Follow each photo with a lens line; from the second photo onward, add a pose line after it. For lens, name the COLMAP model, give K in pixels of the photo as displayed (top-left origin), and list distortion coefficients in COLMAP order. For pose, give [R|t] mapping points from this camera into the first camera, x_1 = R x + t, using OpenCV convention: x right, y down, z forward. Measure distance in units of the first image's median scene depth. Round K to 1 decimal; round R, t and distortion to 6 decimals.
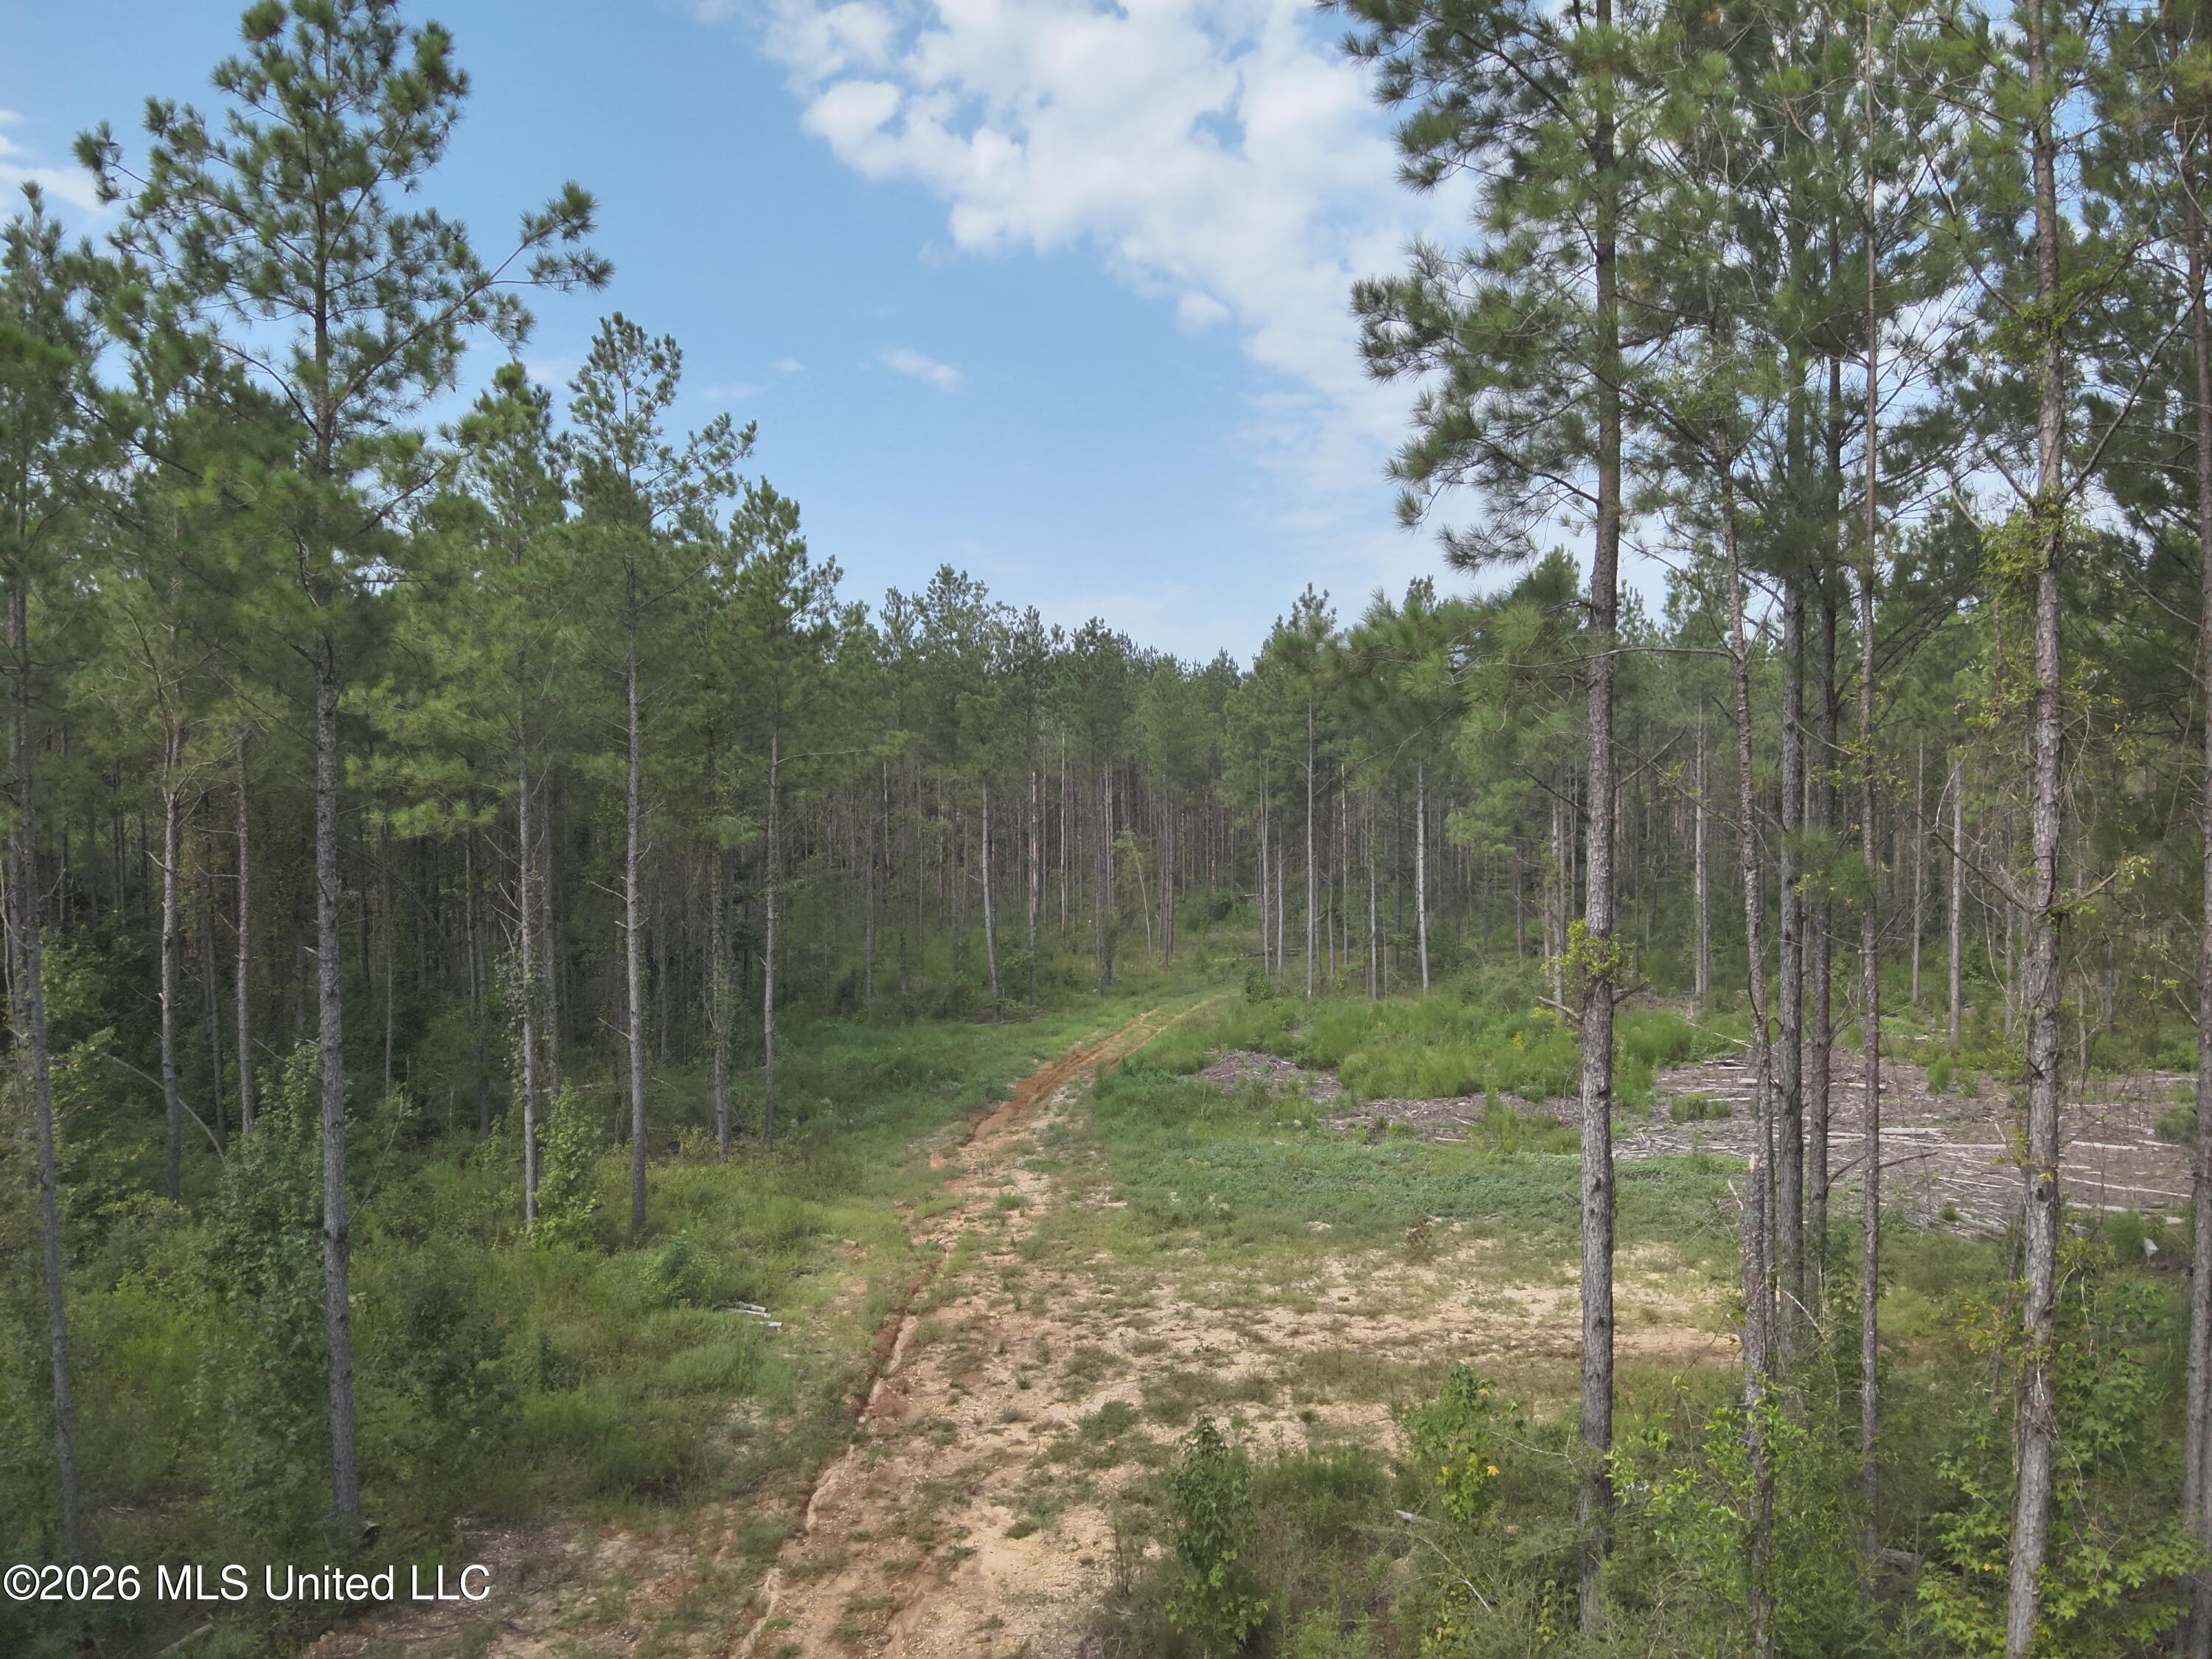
lens RADIAL K [[1638.1, 0, 1106.0], [0, 1638.1, 829.5], [0, 0, 1]] dist [0.157581, -0.218879]
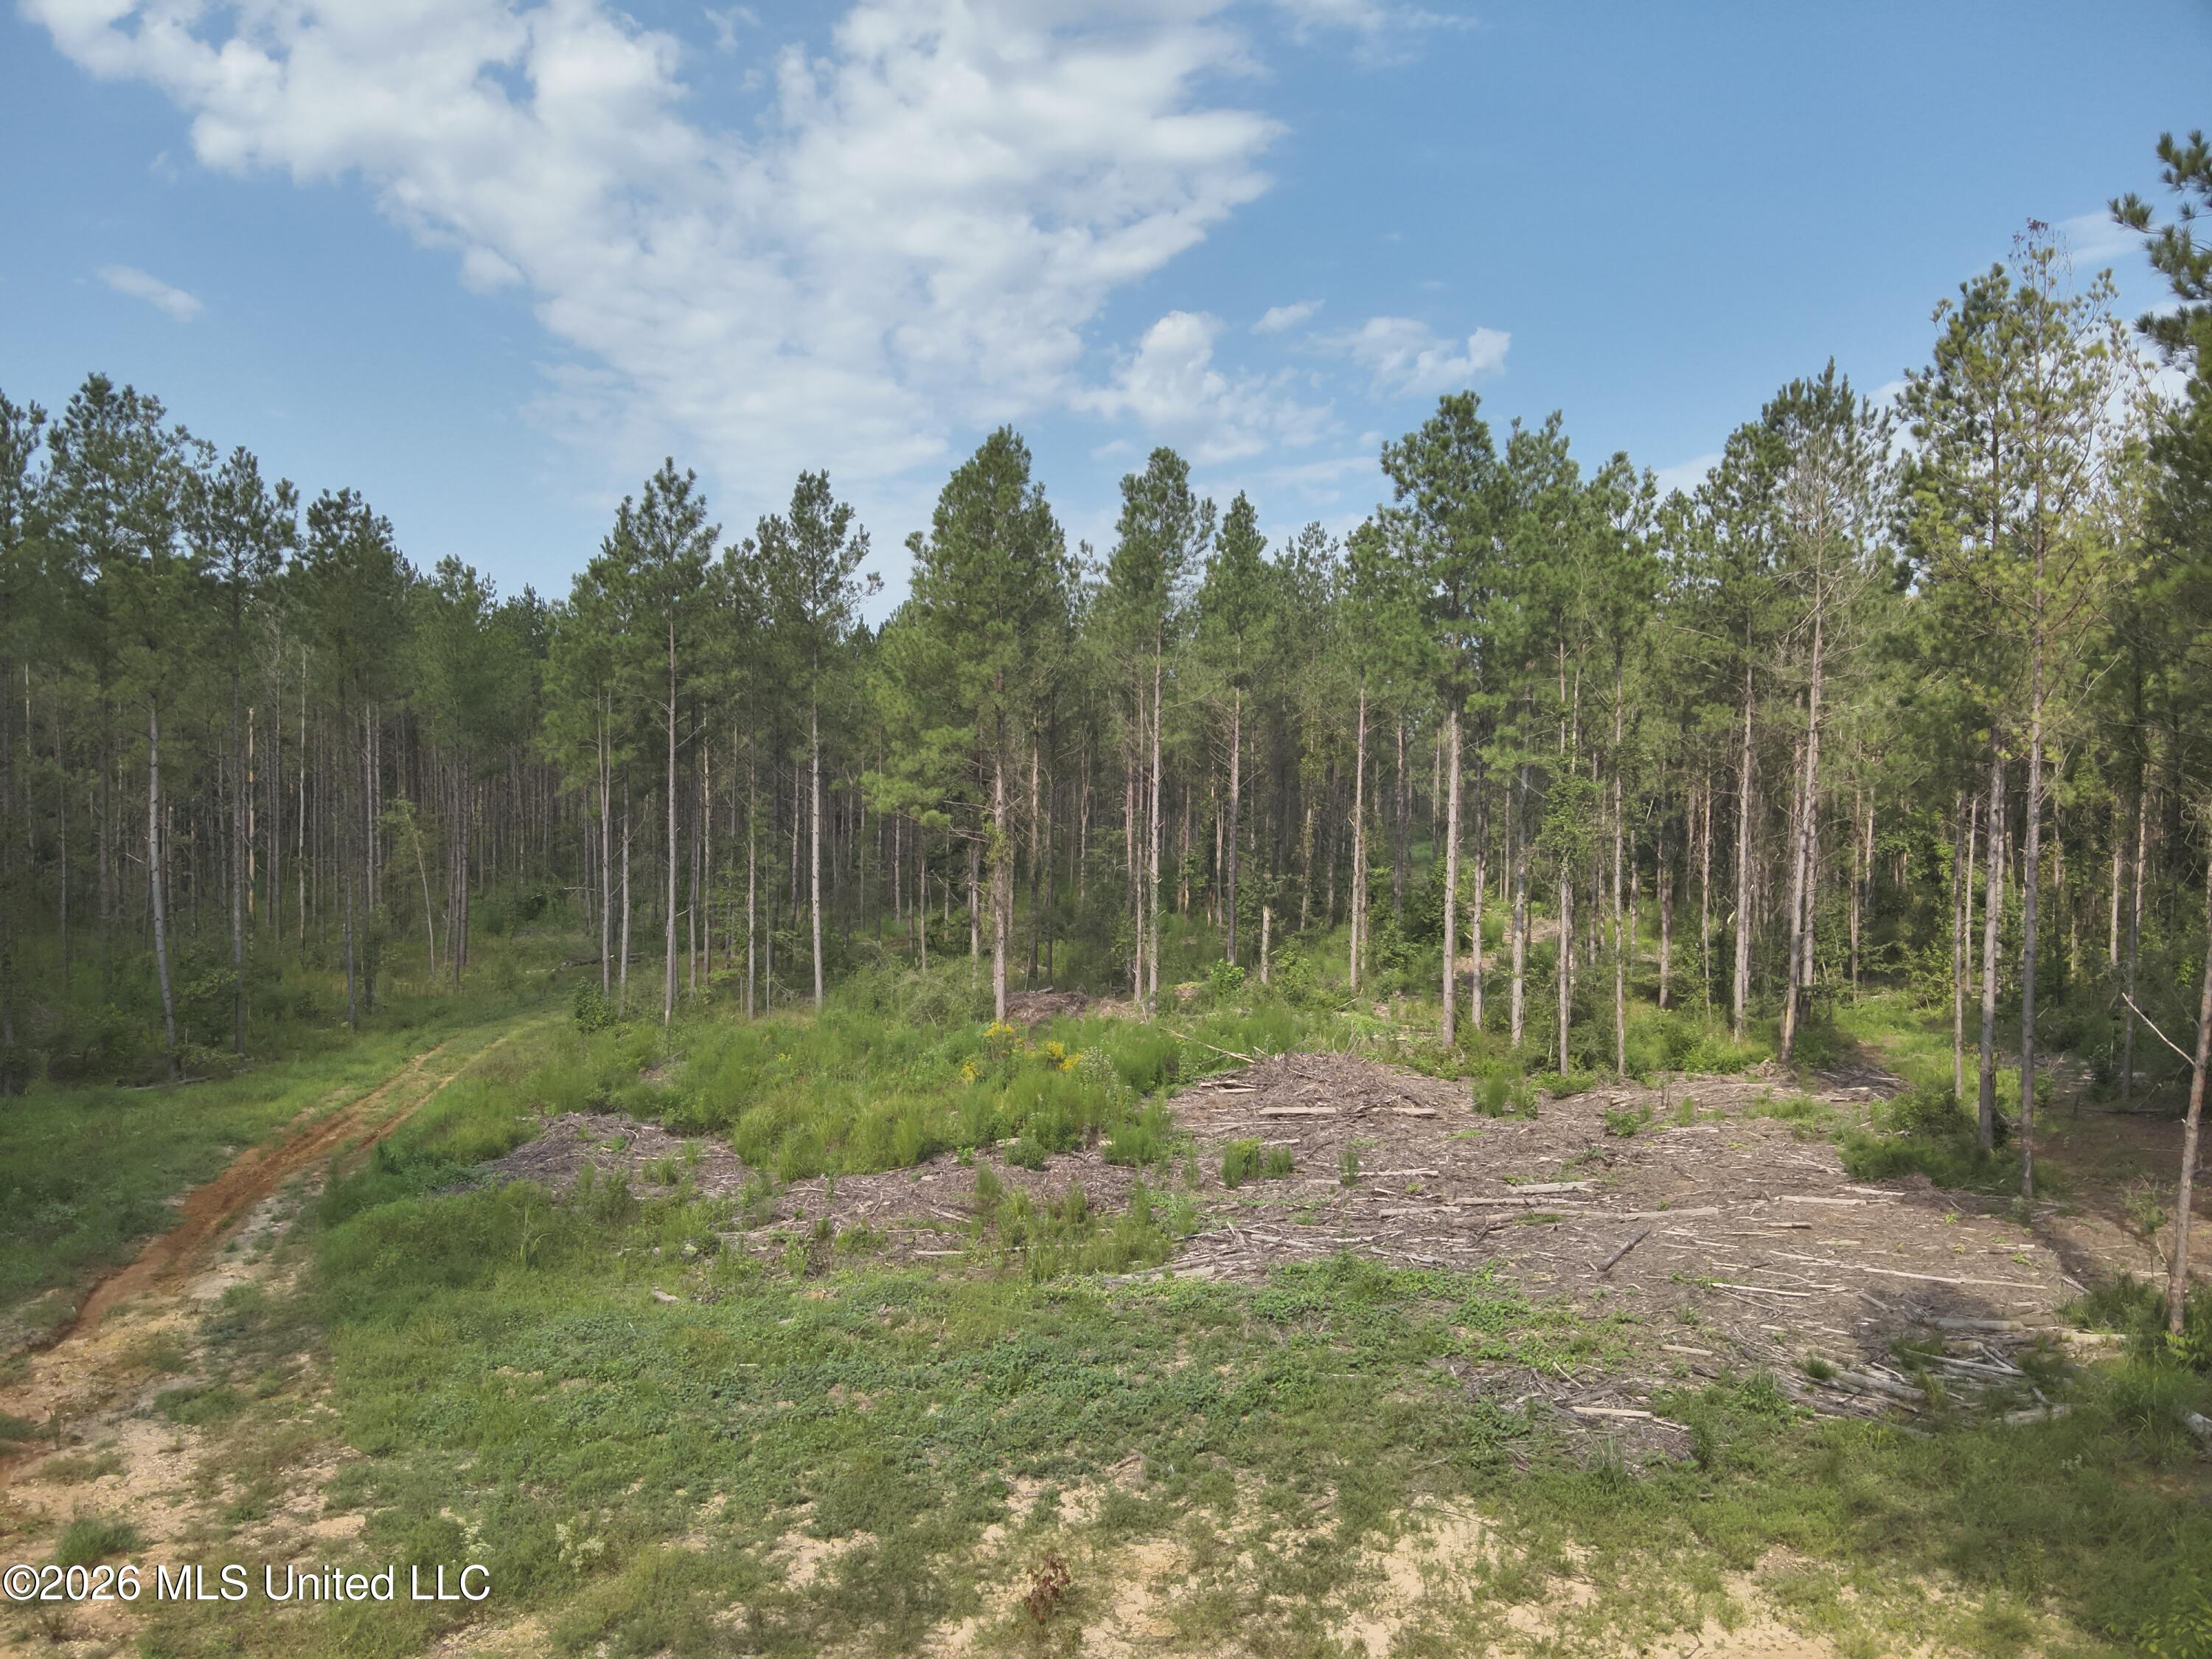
lens RADIAL K [[1638.1, 0, 1106.0], [0, 1638.1, 829.5], [0, 0, 1]] dist [0.157581, -0.218879]
pose [[0.917452, 0.001773, 0.397842, 0.007981], [-0.003368, 0.999989, 0.003312, 0.013967], [-0.397832, -0.004378, 0.917448, 0.253219]]
